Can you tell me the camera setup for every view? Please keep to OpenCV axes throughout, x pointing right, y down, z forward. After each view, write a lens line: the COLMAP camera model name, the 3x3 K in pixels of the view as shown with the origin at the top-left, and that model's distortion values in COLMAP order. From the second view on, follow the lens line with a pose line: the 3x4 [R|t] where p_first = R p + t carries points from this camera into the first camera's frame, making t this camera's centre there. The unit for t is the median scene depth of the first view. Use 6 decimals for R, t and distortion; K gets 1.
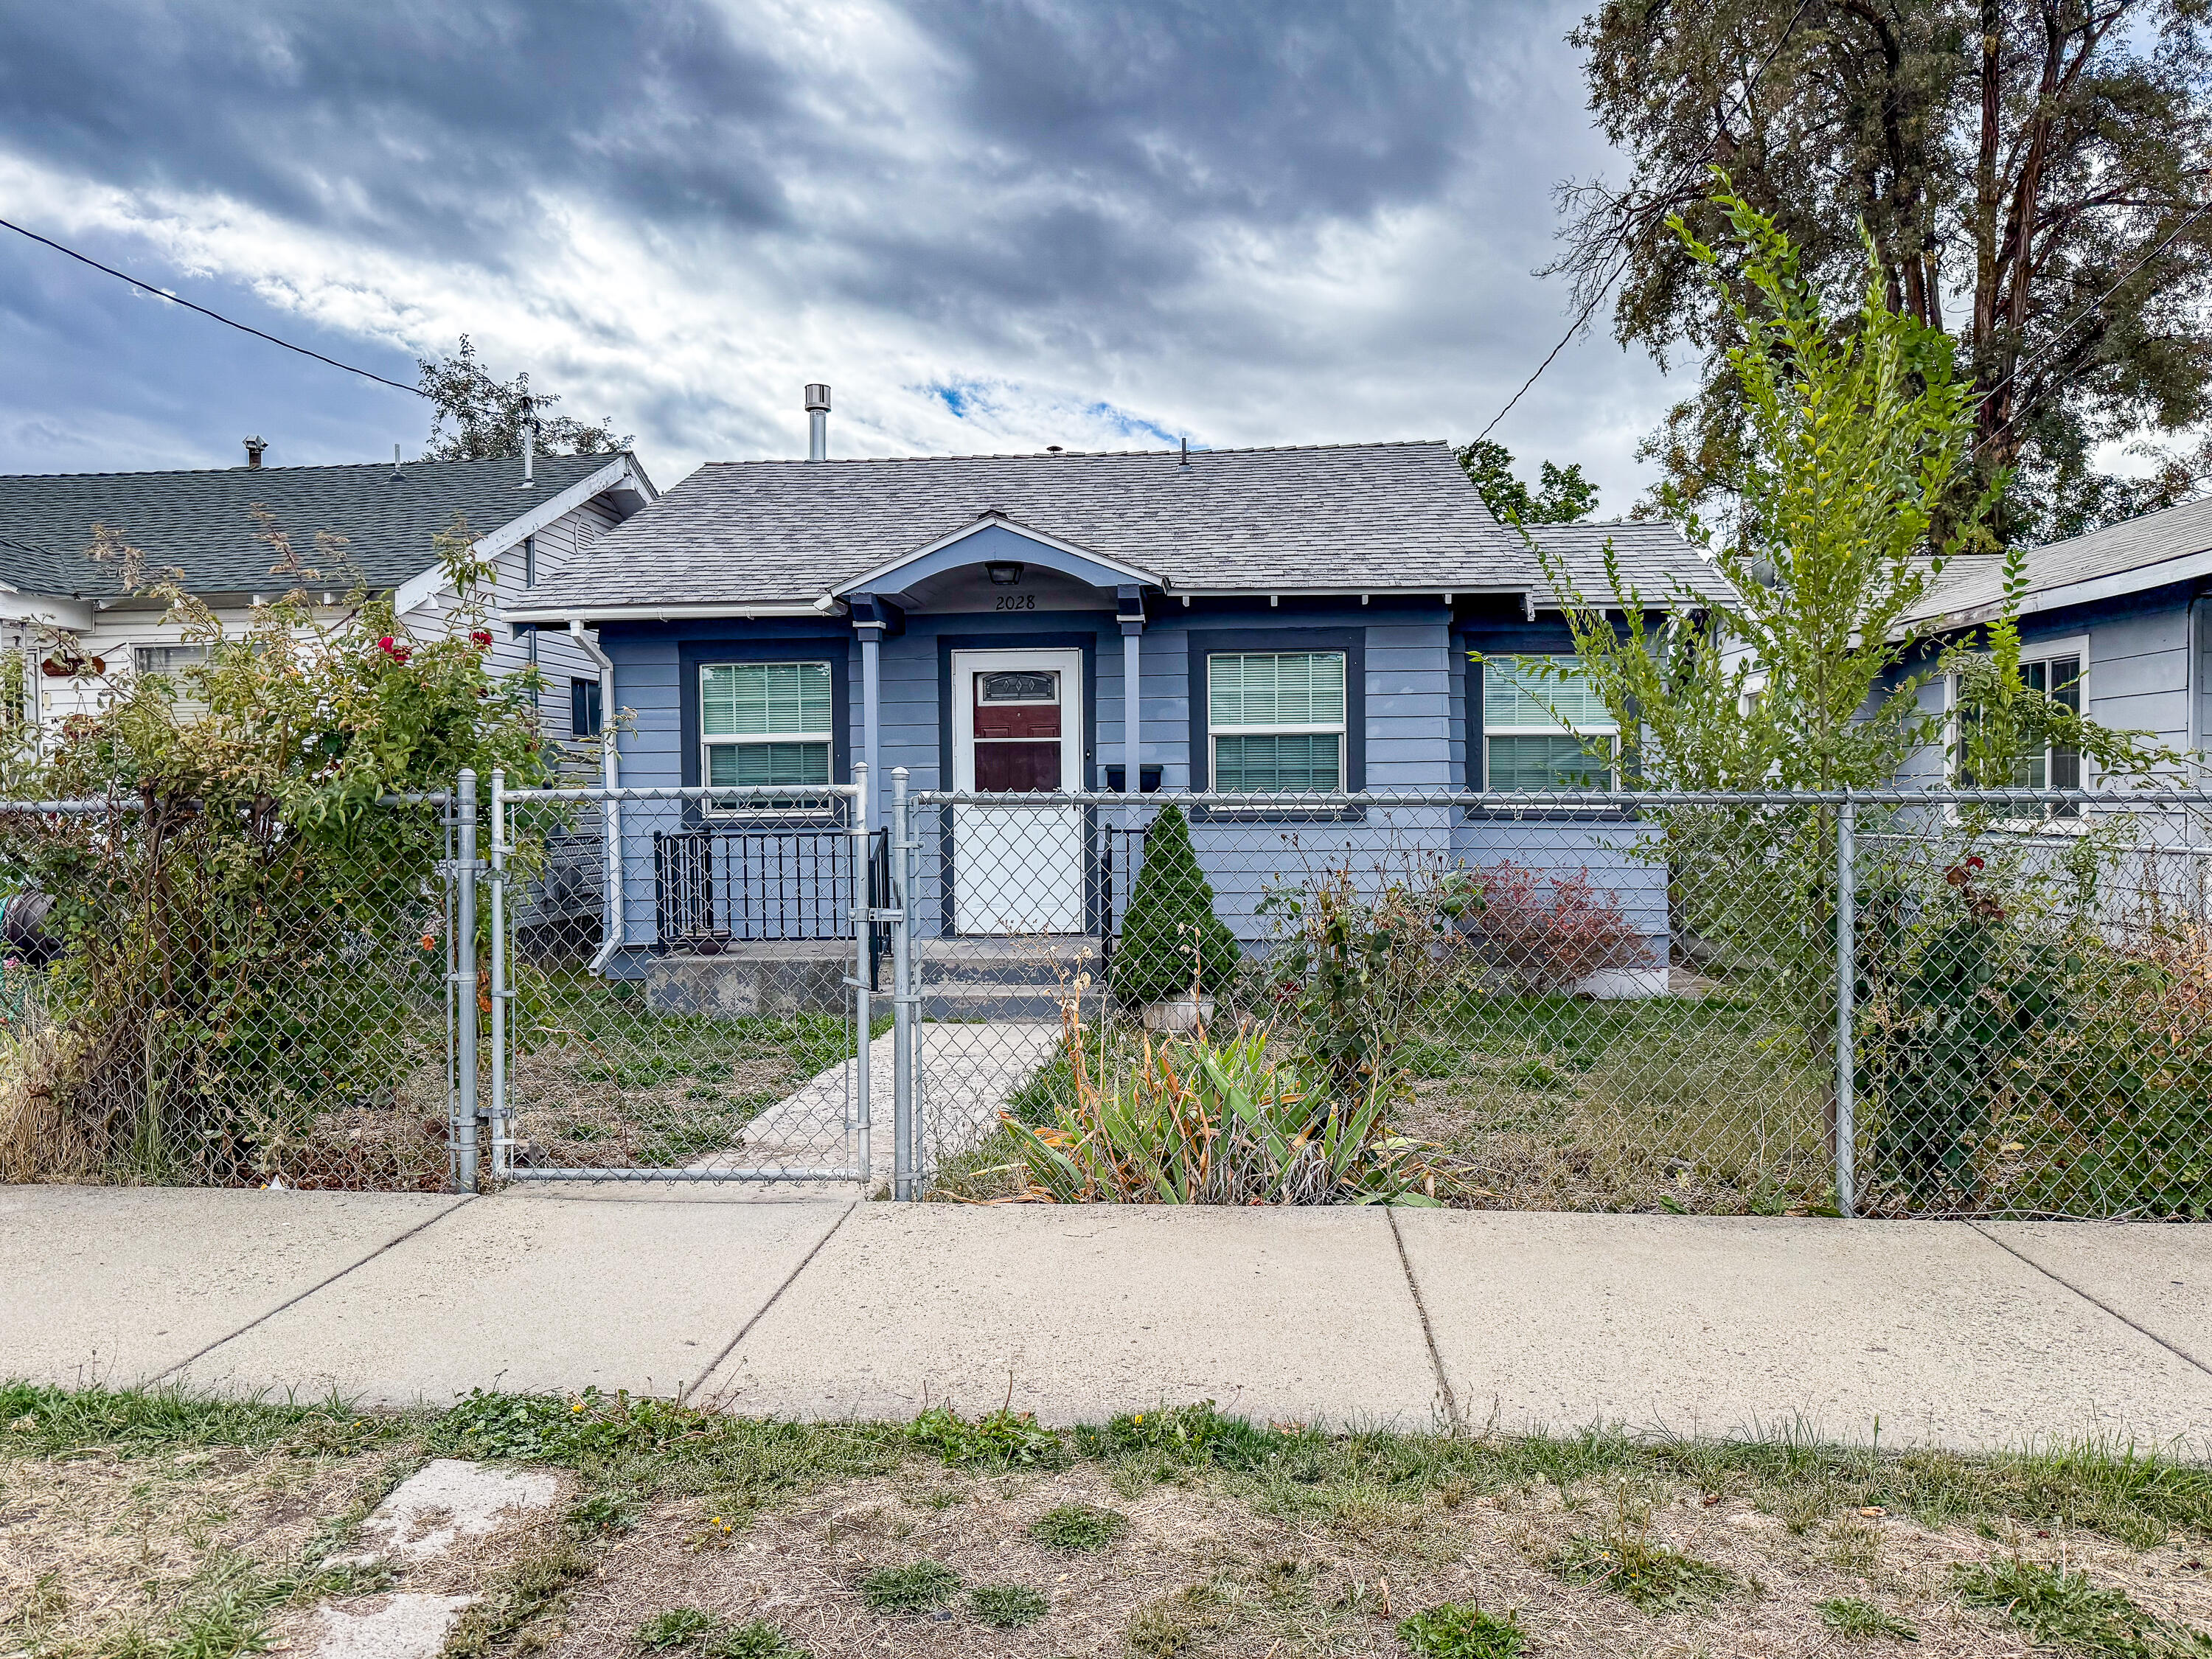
lens RADIAL K [[1554.9, 0, 1104.4], [0, 1554.9, 833.2], [0, 0, 1]] dist [0.039828, -0.024809]
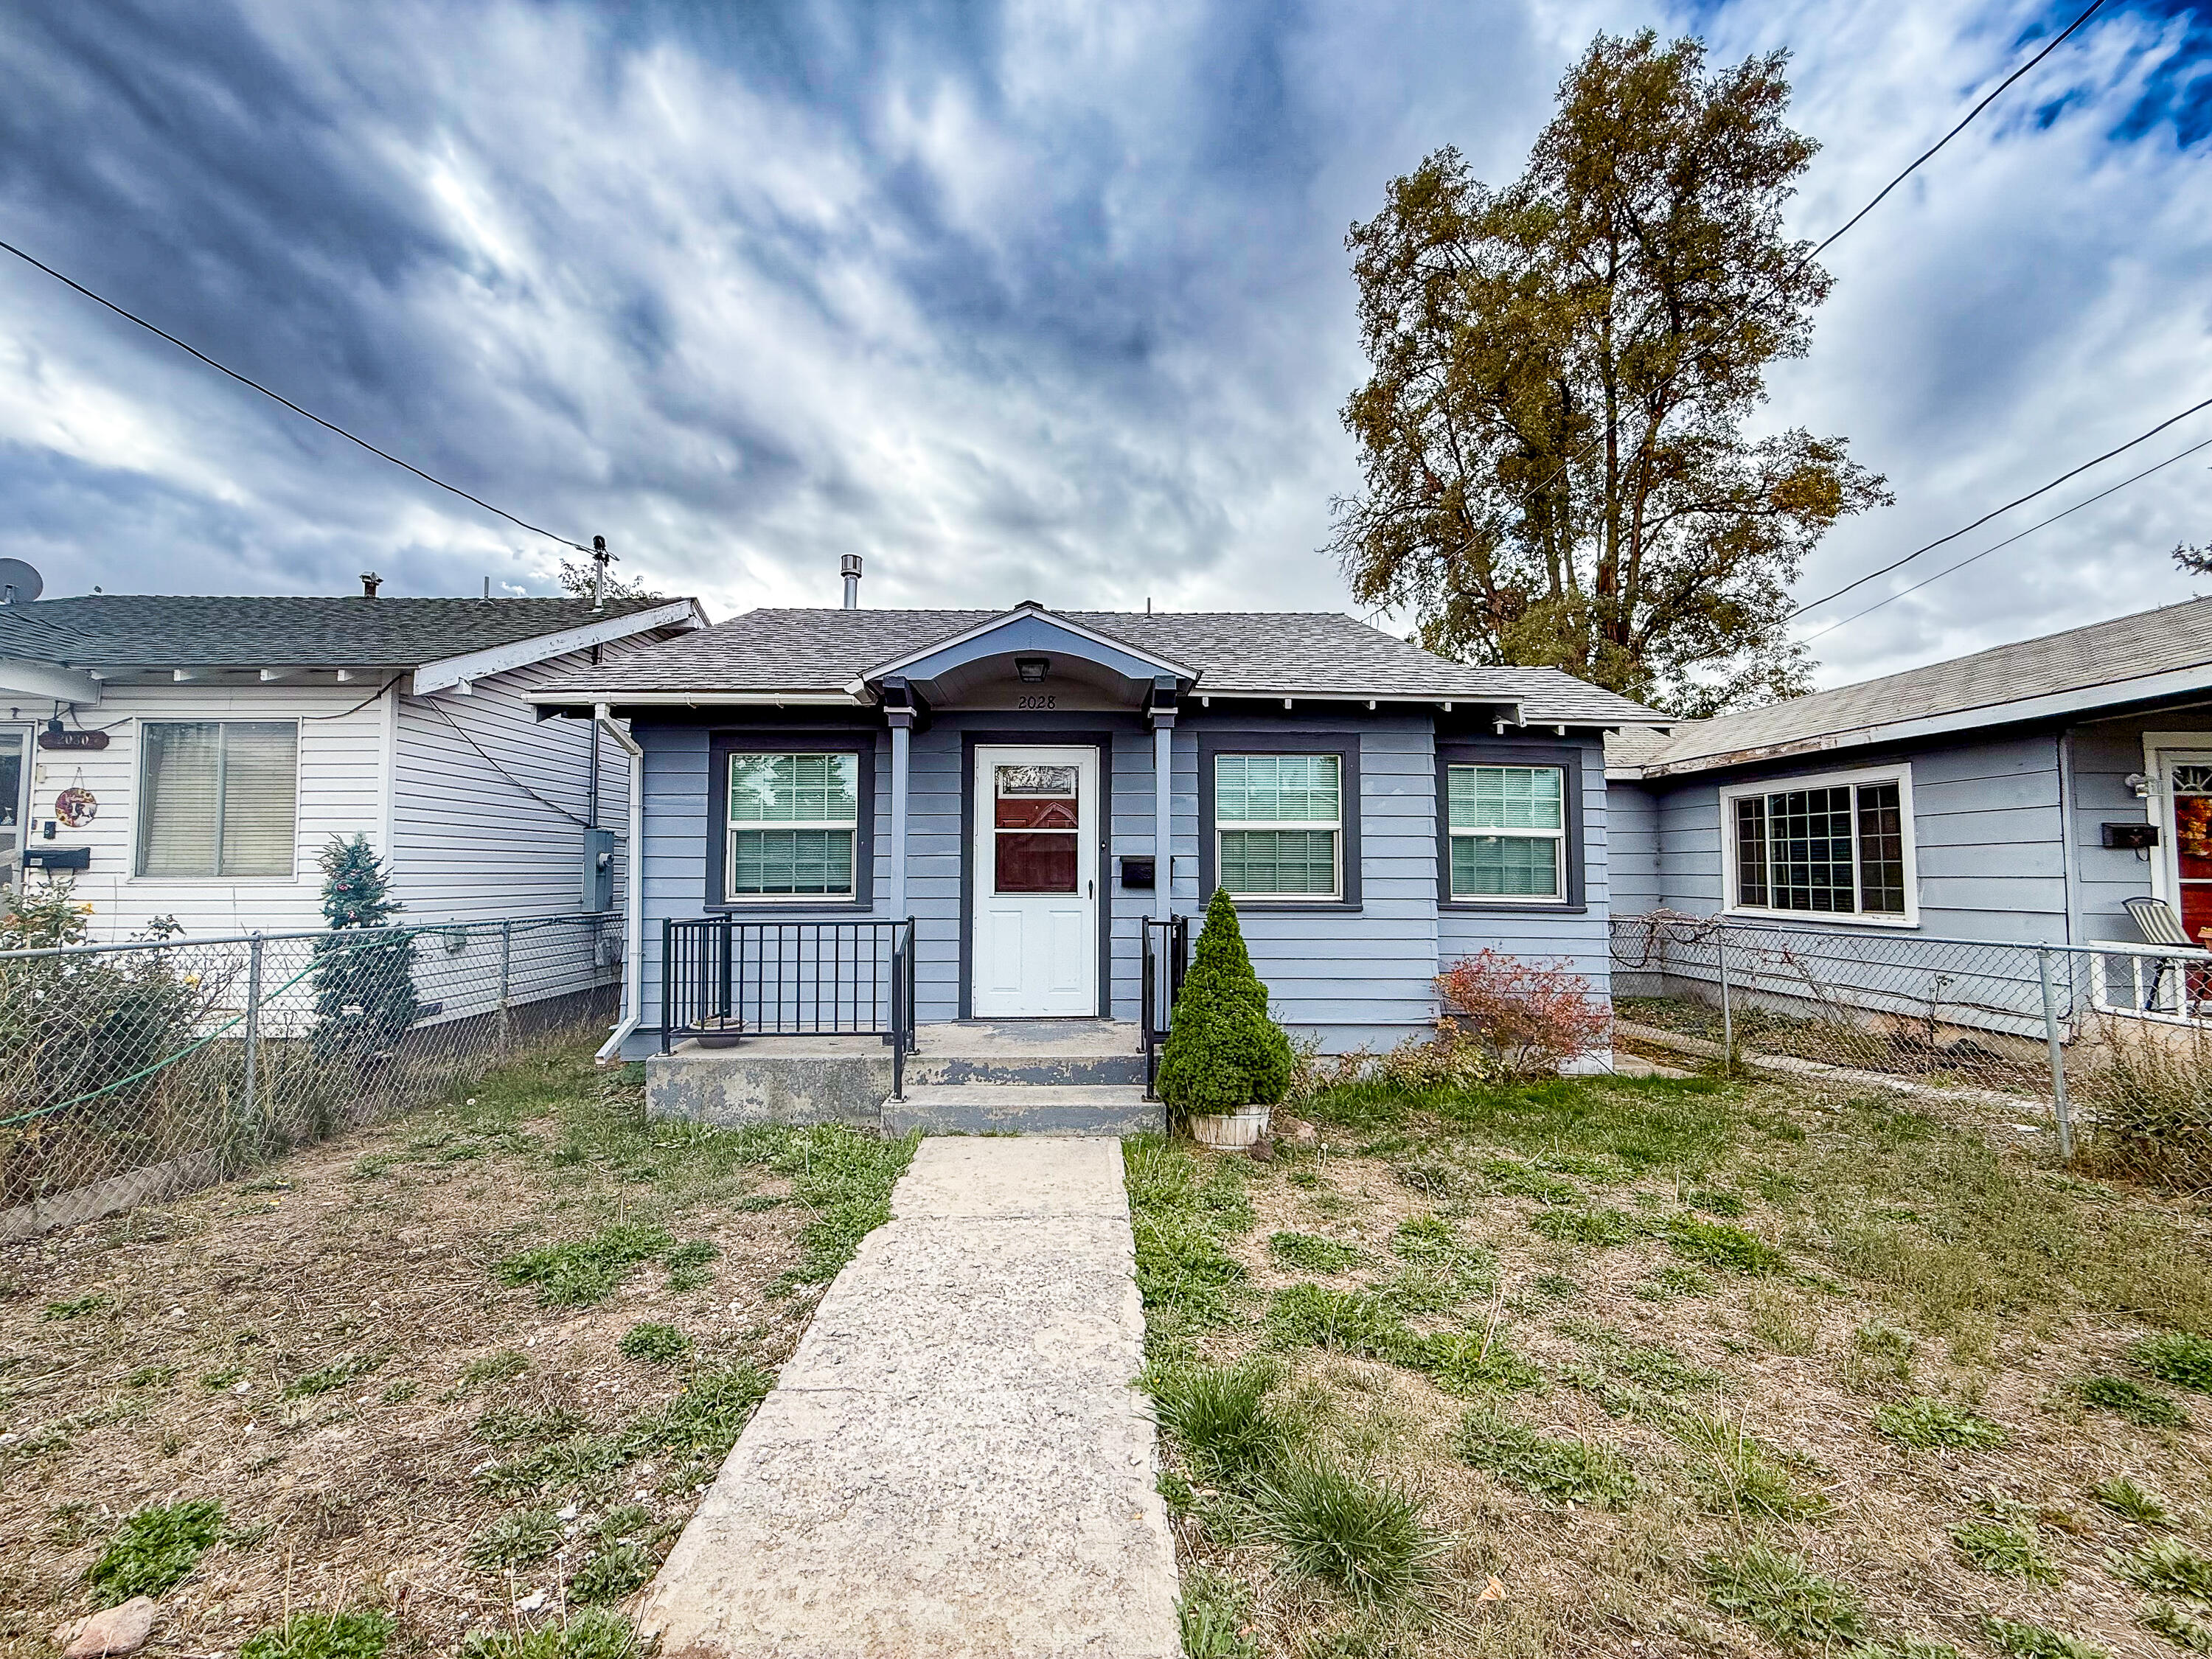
lens RADIAL K [[881.7, 0, 1097.6], [0, 881.7, 827.3], [0, 0, 1]] dist [0.000278, -0.000159]
pose [[0.994620, 0.019376, 0.101759, -0.076846], [-0.011350, 0.996820, -0.078872, -0.016100], [-0.102963, 0.077293, 0.991678, 0.409027]]
